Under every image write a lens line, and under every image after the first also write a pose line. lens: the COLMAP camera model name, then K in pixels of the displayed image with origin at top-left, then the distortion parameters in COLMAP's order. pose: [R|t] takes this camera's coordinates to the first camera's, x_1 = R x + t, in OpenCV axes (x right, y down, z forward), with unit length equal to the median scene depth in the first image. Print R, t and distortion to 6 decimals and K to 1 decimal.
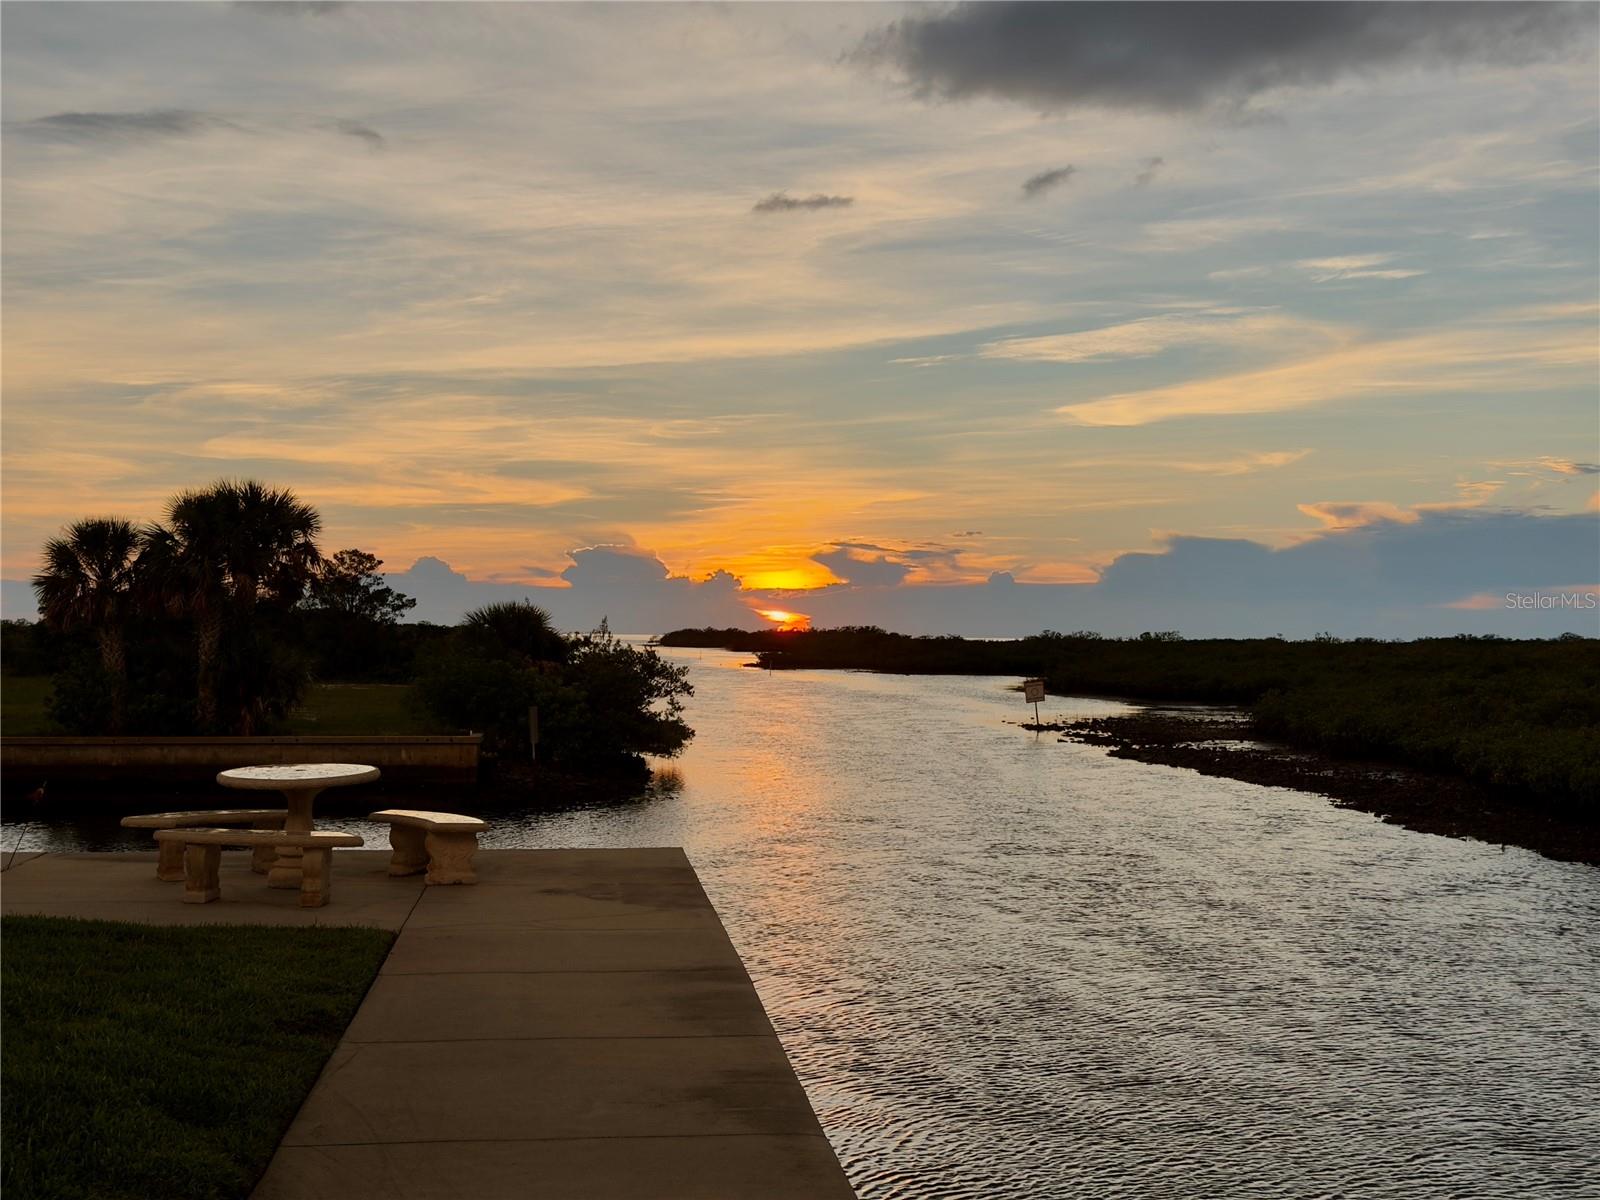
lens RADIAL K [[2301.7, 0, 831.8], [0, 2301.7, 627.1], [0, 0, 1]] dist [0.148662, -0.009832]
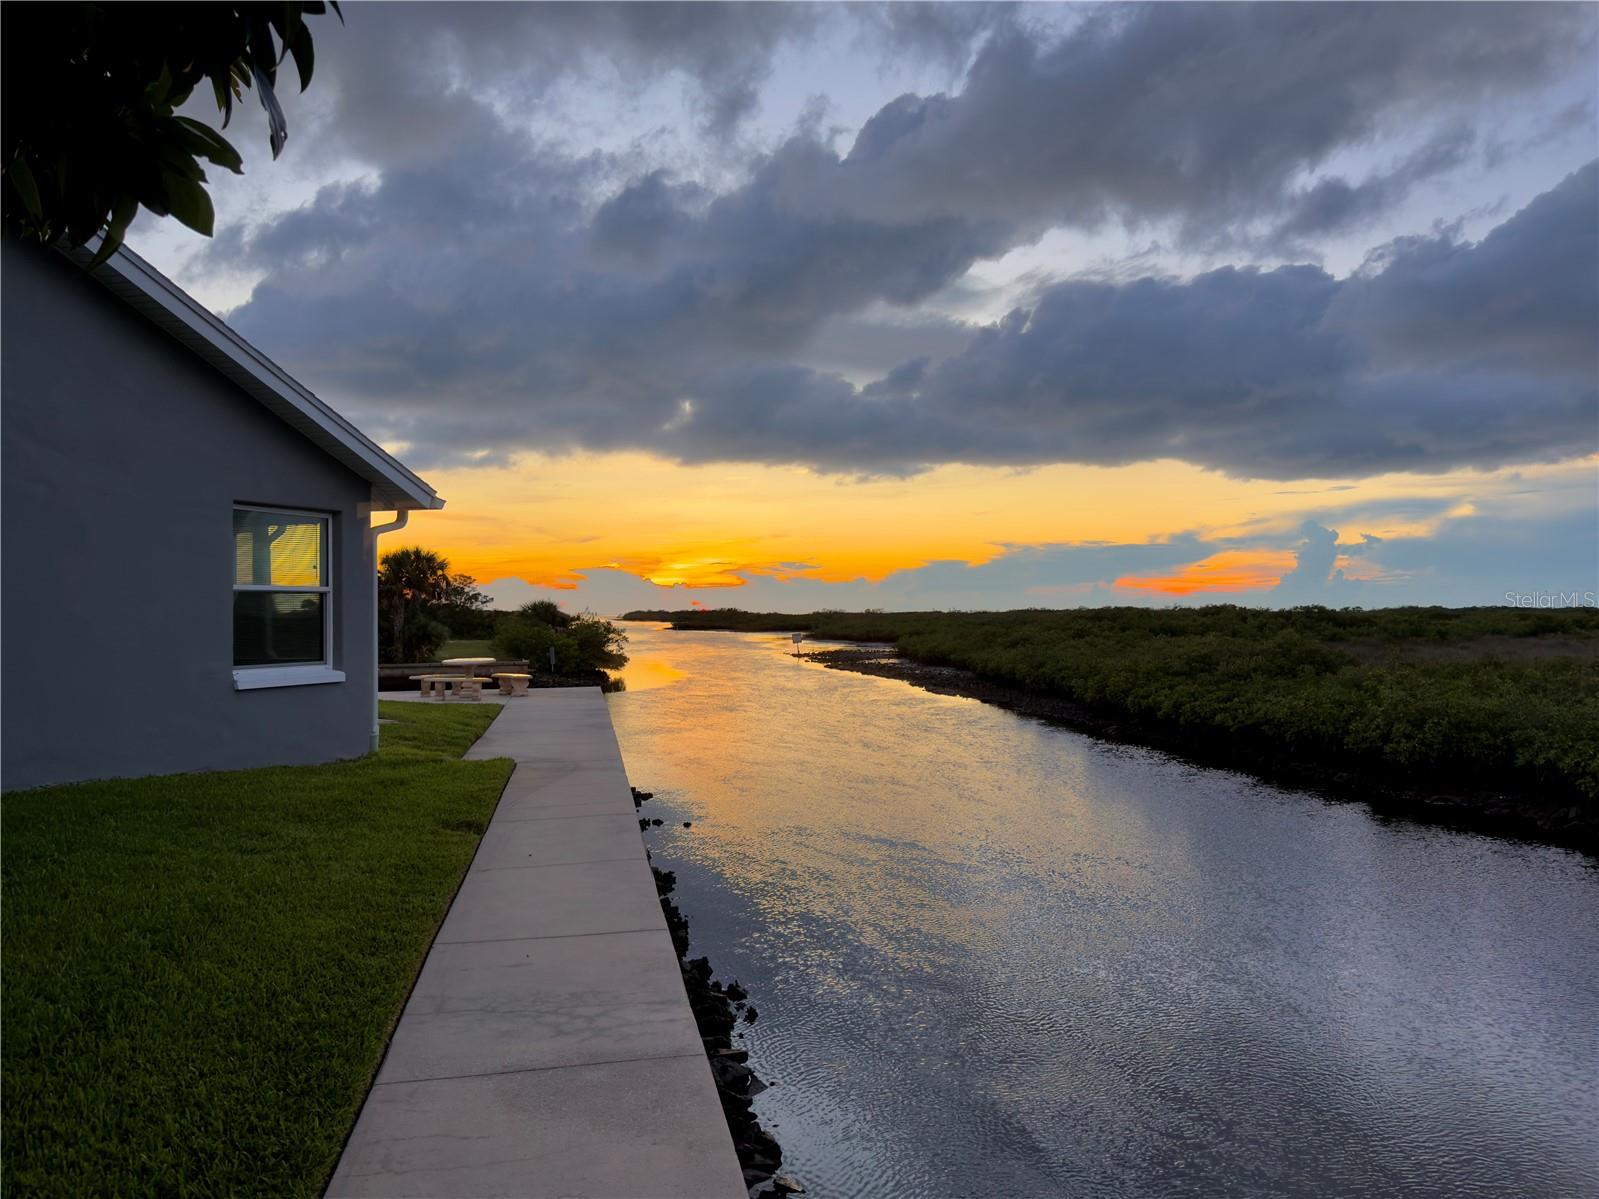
lens RADIAL K [[1241.1, 0, 845.9], [0, 1241.1, 602.6], [0, 0, 1]] dist [0.155378, -0.275812]
pose [[0.994909, -0.013073, 0.099924, 0.018053], [0.013445, 0.999905, -0.003051, -0.000623], [-0.099875, 0.004378, 0.994990, -0.126641]]
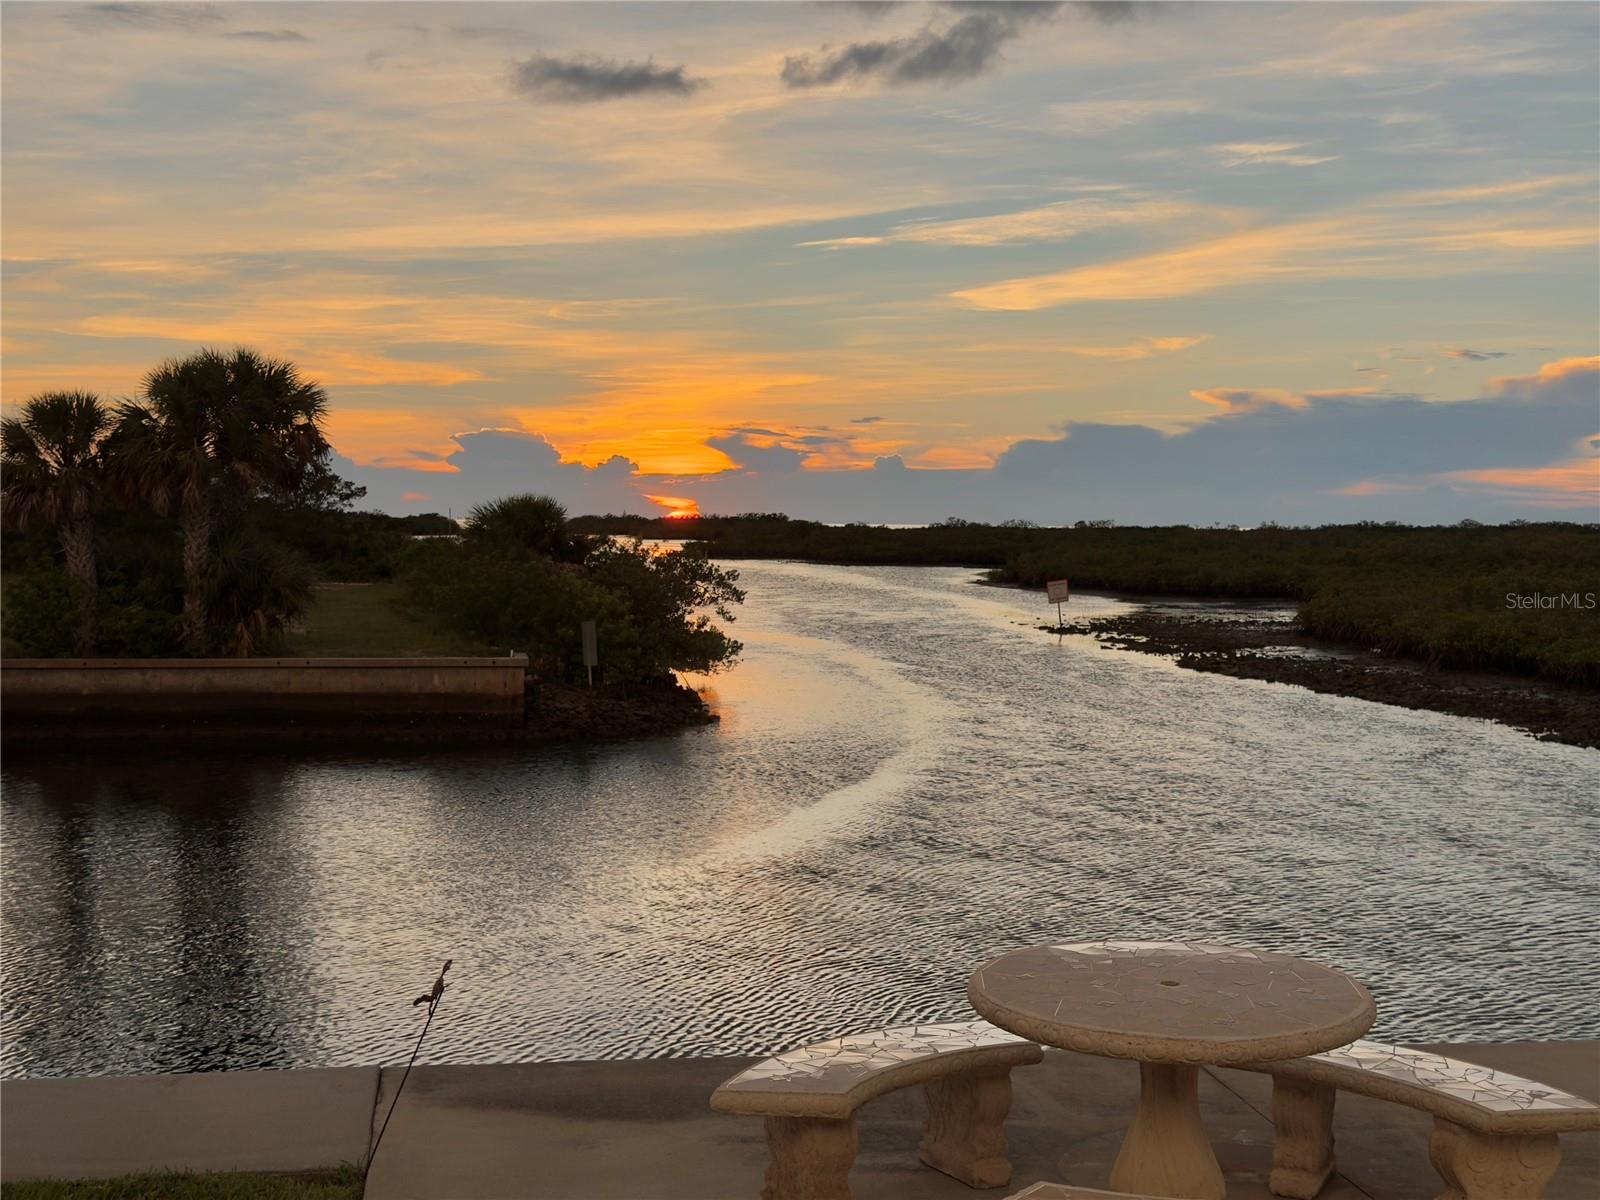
lens RADIAL K [[2241.5, 0, 789.6], [0, 2241.5, 572.3], [0, 0, 1]] dist [0.140012, -0.083707]
pose [[0.998928, 0.000433, 0.046298, -0.055366], [-0.001711, 0.999619, 0.027565, -0.003480], [-0.046268, -0.027615, 0.998547, 0.109344]]
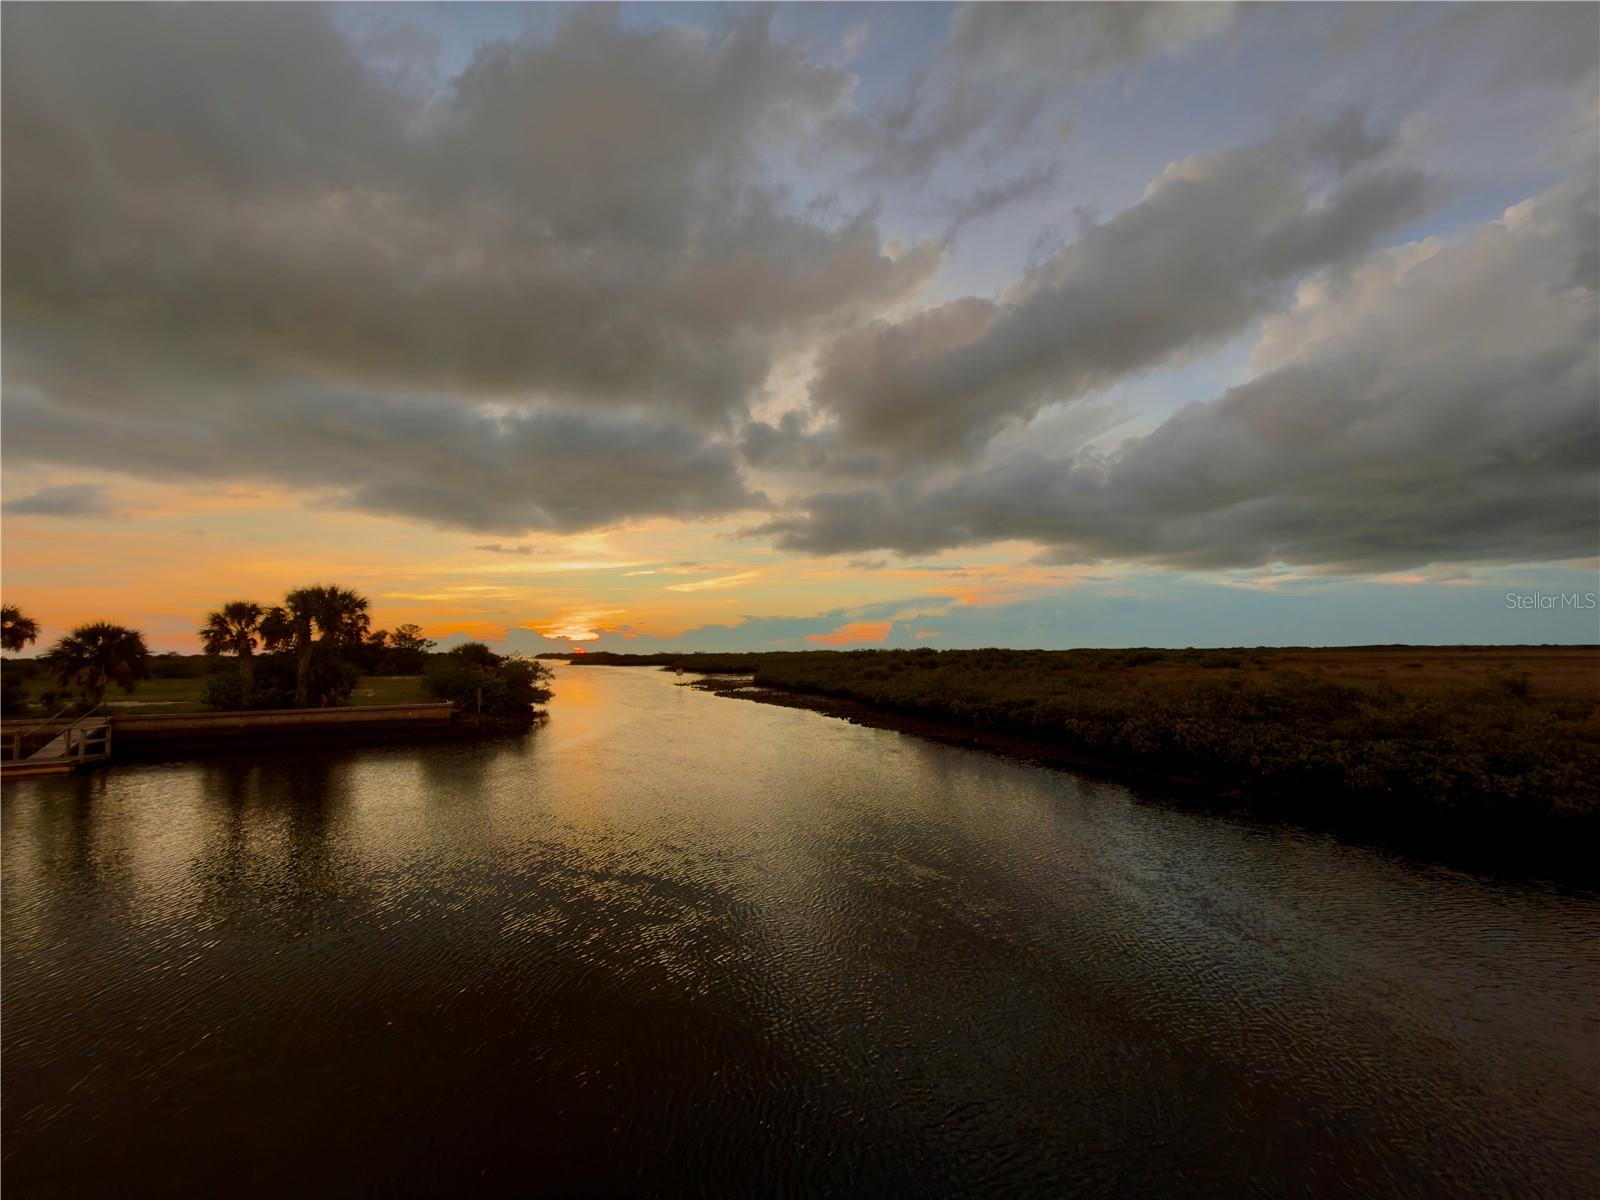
lens RADIAL K [[623.0, 0, 800.0], [0, 623.0, 600.0], [0, 0, 1]] dist [0.001870, -0.000272]
pose [[0.946356, 0.009506, 0.322987, -0.019696], [0.016544, 0.996831, -0.077815, 0.001289], [-0.322703, 0.078984, 0.943199, 0.200021]]
